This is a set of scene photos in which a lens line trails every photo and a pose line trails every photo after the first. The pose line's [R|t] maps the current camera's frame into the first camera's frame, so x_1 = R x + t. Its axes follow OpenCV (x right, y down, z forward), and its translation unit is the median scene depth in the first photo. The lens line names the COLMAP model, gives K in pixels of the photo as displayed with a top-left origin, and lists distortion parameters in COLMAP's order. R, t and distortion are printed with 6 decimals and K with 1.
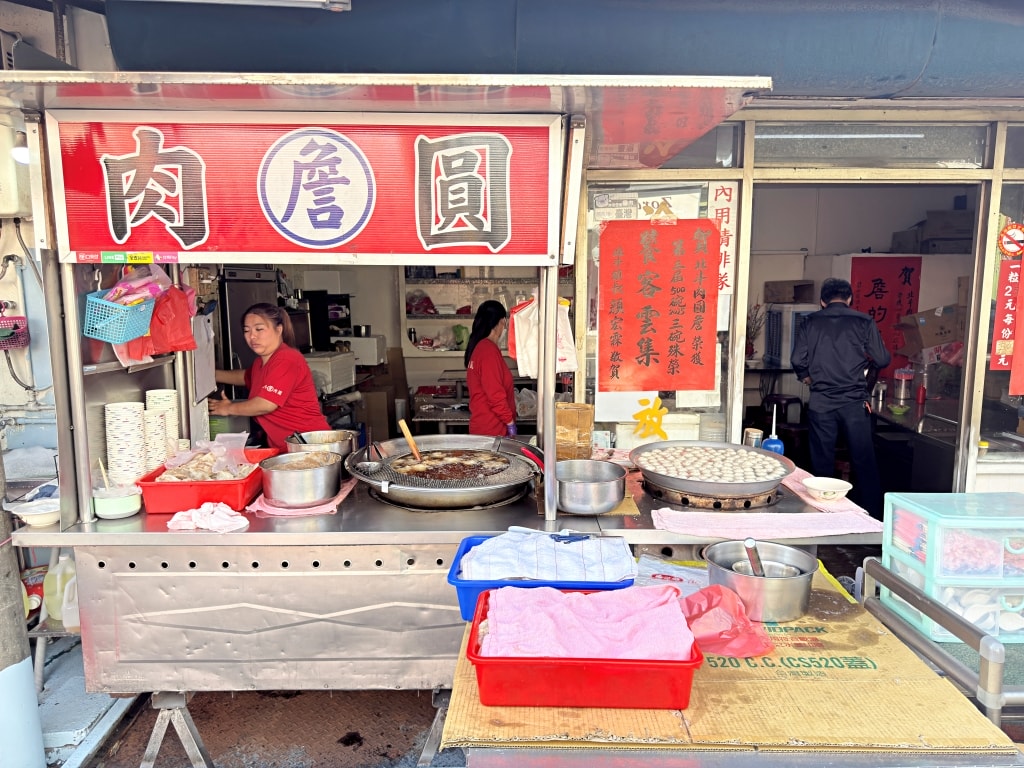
lens RADIAL K [[728.0, 0, 512.0], [0, 728.0, 384.0], [0, 0, 1]] dist [0.008873, 0.005318]
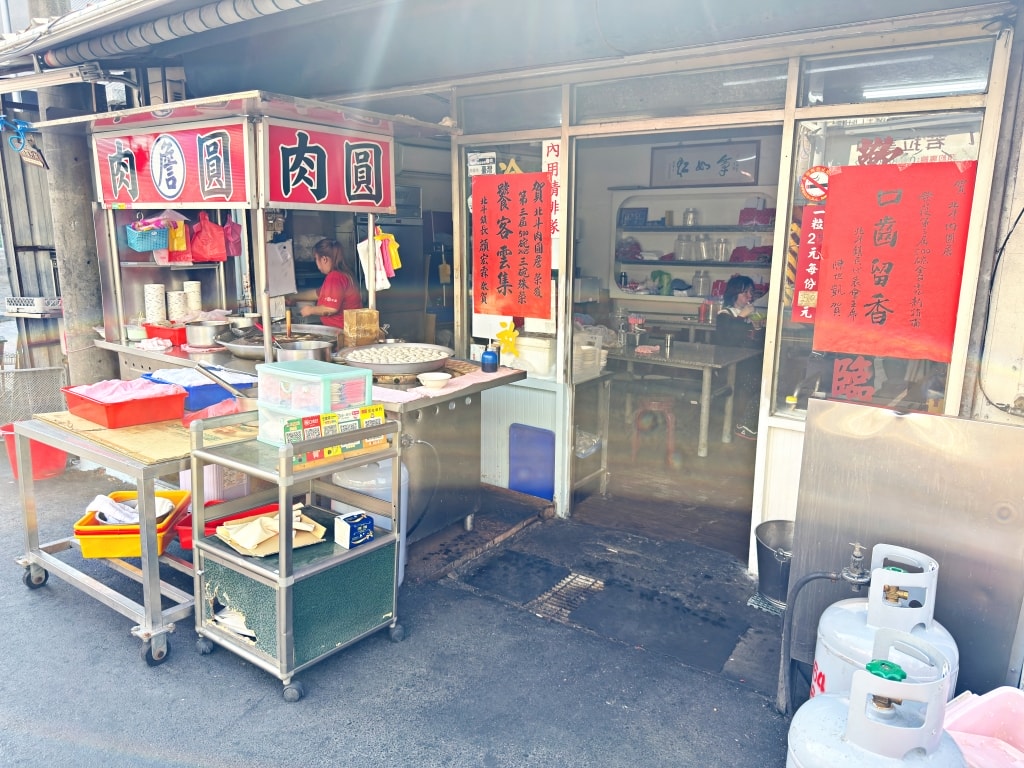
lens RADIAL K [[708.1, 0, 512.0], [0, 708.1, 384.0], [0, 0, 1]] dist [0.066875, -0.147075]
pose [[0.802821, 0.134907, -0.580757, 0.930880], [-0.100919, 0.990757, 0.090641, 0.014430], [0.587617, -0.014159, 0.809015, 0.026701]]
